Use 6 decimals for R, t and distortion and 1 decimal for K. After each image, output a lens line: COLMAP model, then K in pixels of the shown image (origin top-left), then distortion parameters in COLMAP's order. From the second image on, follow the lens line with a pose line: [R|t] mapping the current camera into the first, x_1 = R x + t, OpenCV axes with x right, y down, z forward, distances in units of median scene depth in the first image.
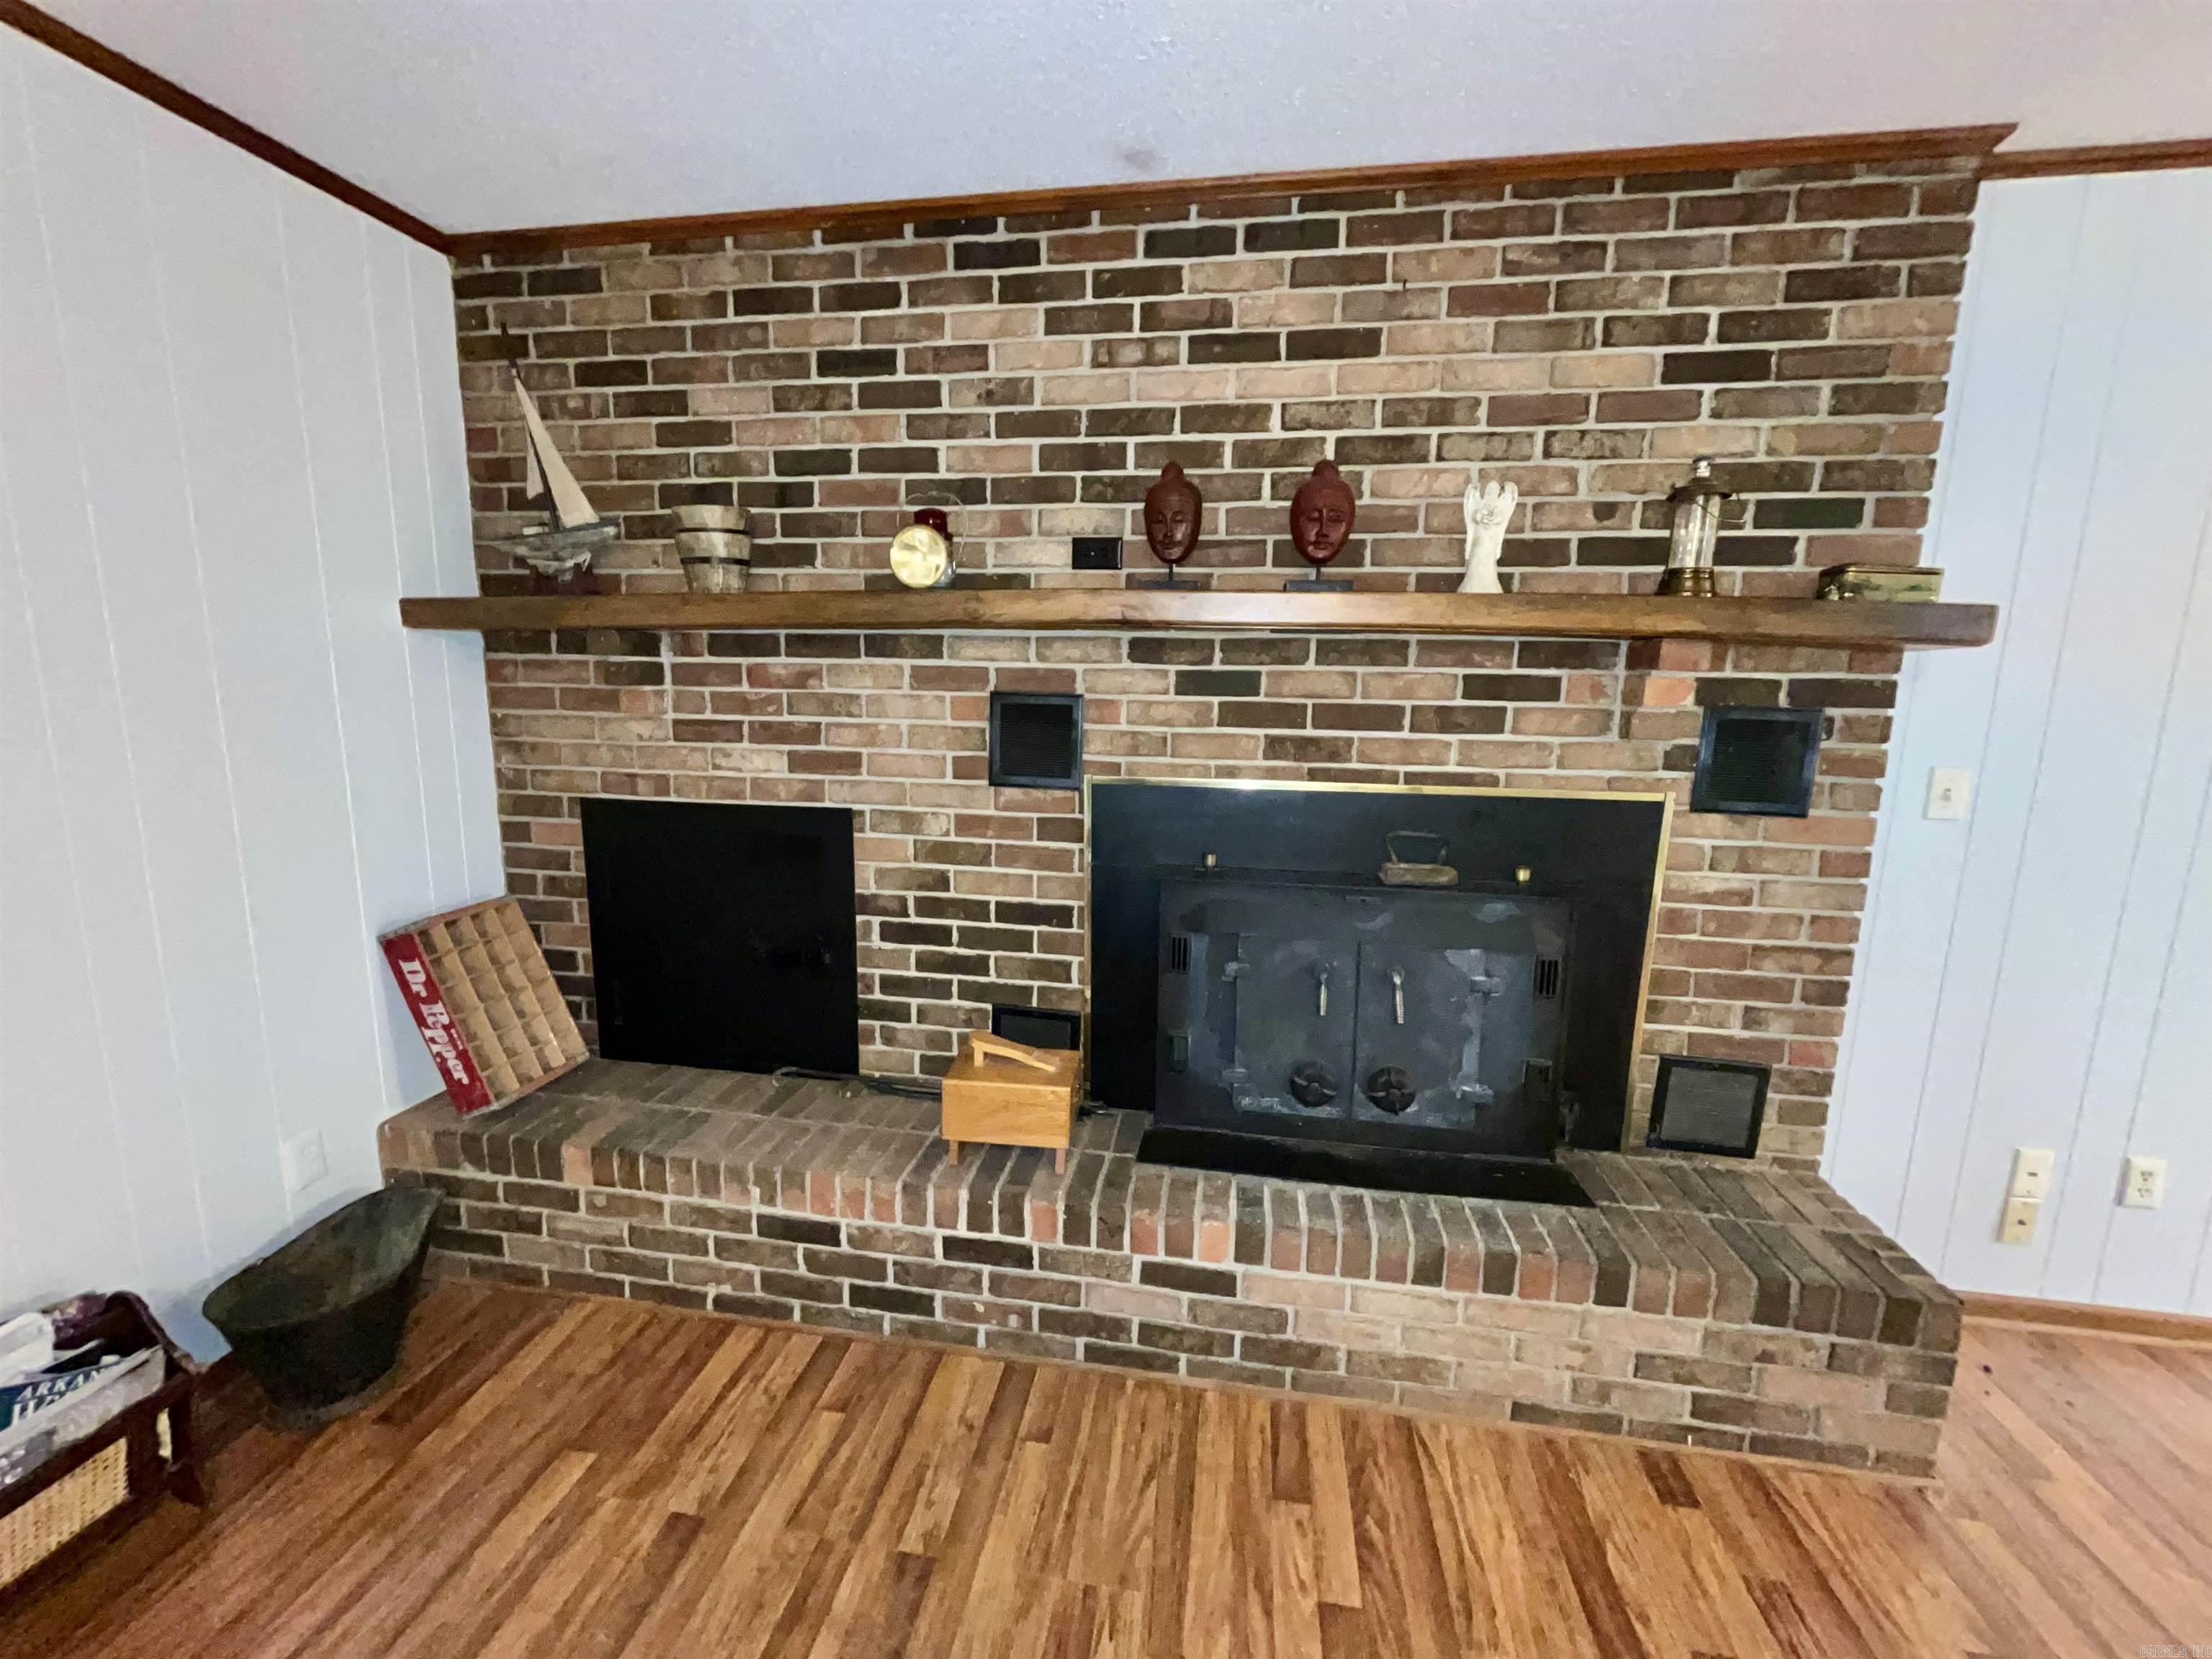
lens RADIAL K [[892.5, 0, 1098.3], [0, 892.5, 828.9], [0, 0, 1]] dist [-0.004465, -0.000275]
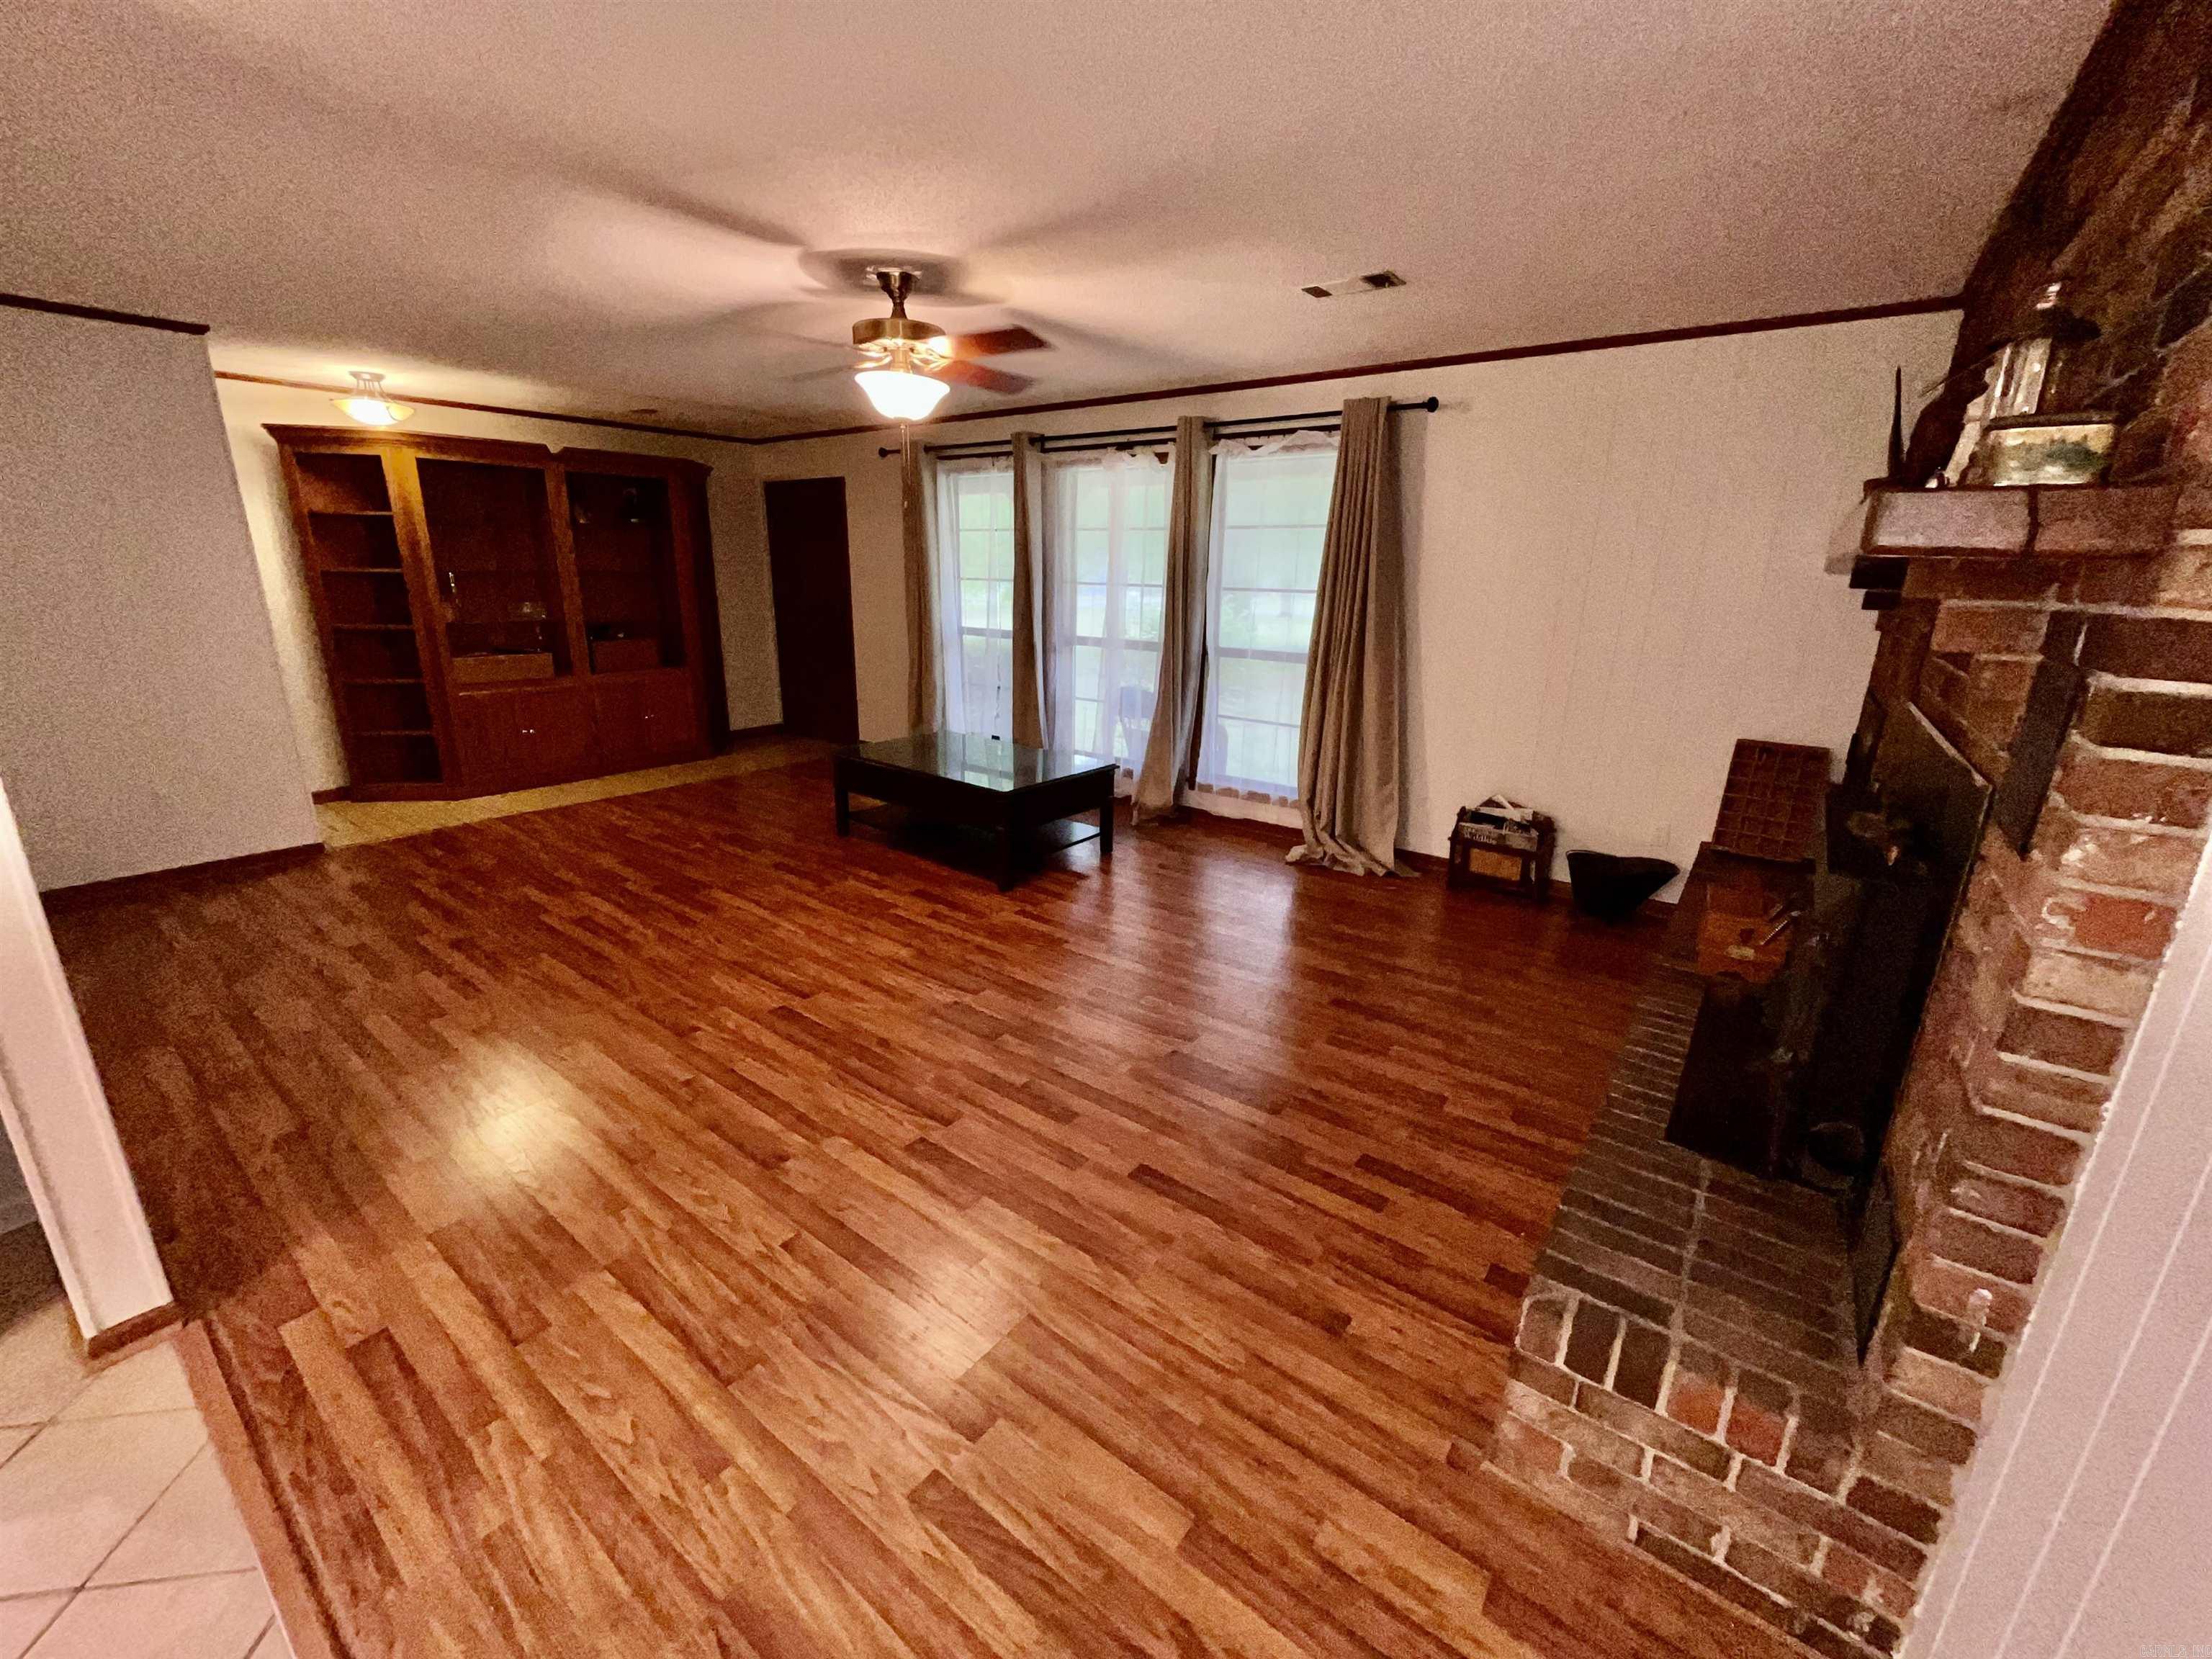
lens RADIAL K [[892.5, 0, 1098.2], [0, 892.5, 827.1], [0, 0, 1]] dist [-0.004465, -0.000275]
pose [[-0.458229, 0.225551, -0.859740, 1.850294], [-0.171807, 0.926549, 0.334649, -0.137932], [0.872071, 0.301055, -0.385821, 0.821580]]
